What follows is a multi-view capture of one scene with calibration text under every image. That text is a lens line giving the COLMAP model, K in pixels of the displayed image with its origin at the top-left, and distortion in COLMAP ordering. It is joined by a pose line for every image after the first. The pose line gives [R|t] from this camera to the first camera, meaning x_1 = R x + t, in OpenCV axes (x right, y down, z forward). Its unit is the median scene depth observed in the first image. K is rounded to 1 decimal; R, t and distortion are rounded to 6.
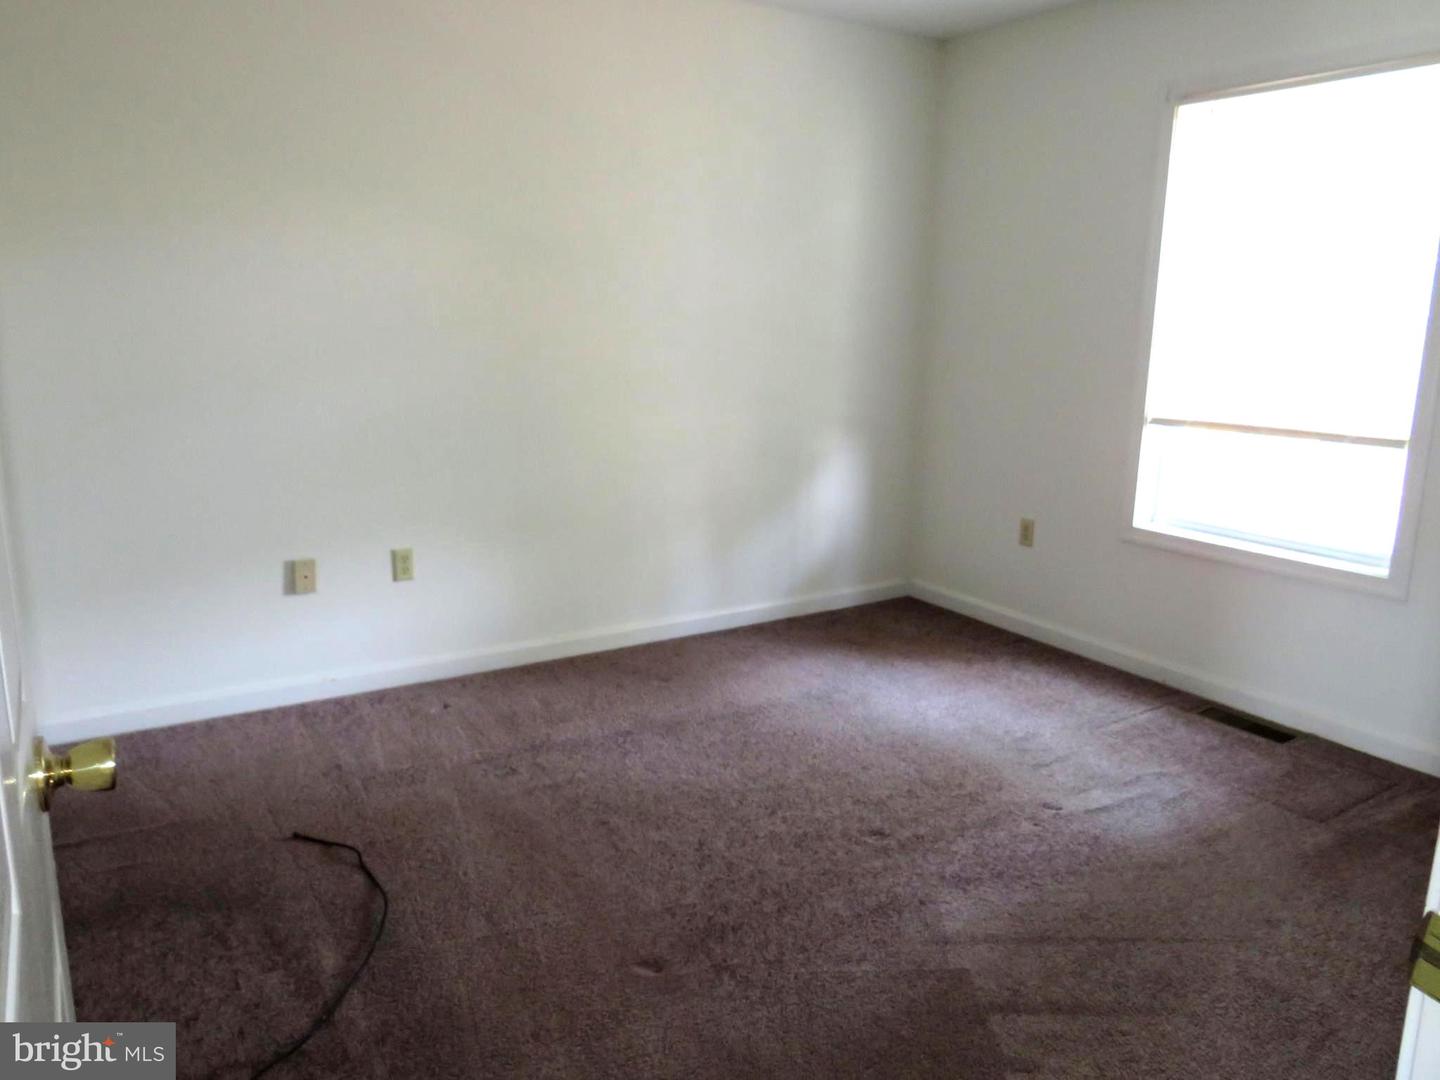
lens RADIAL K [[1004.1, 0, 720.2], [0, 1004.1, 539.7], [0, 0, 1]] dist [-0.029798, 0.004622]
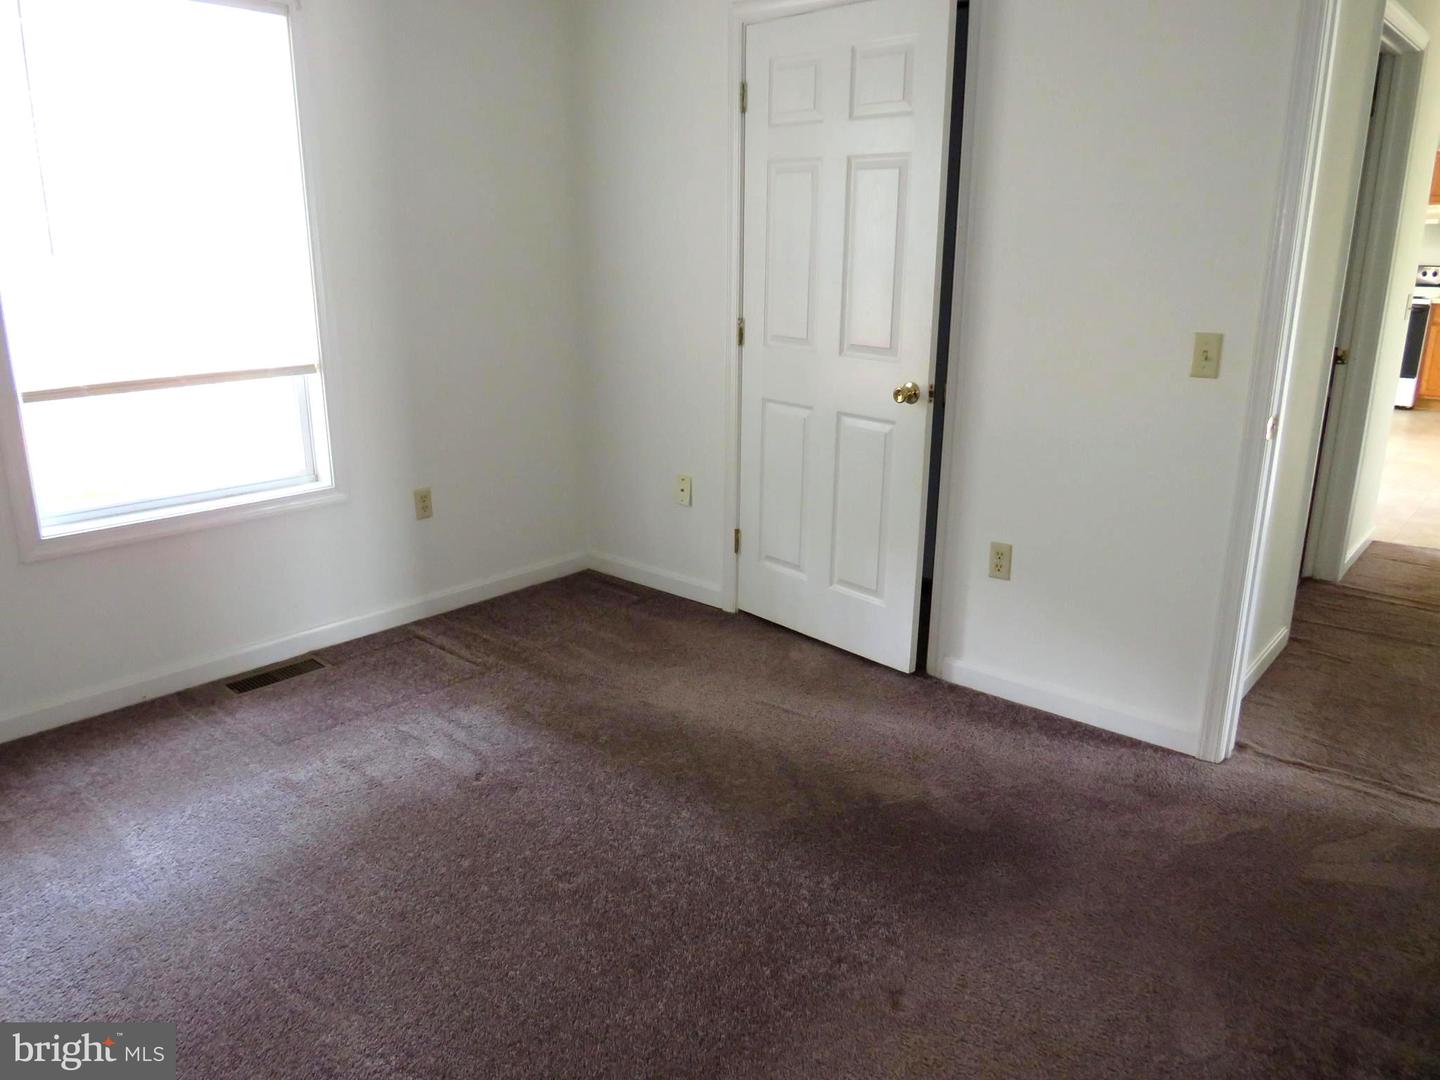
lens RADIAL K [[1004.1, 0, 723.4], [0, 1004.1, 533.6], [0, 0, 1]] dist [-0.029798, 0.004622]
pose [[-0.297351, -0.258079, 0.919227, -0.467725], [0.201934, 0.923995, 0.324739, -0.172611], [-0.933169, 0.282184, -0.222636, 0.761358]]
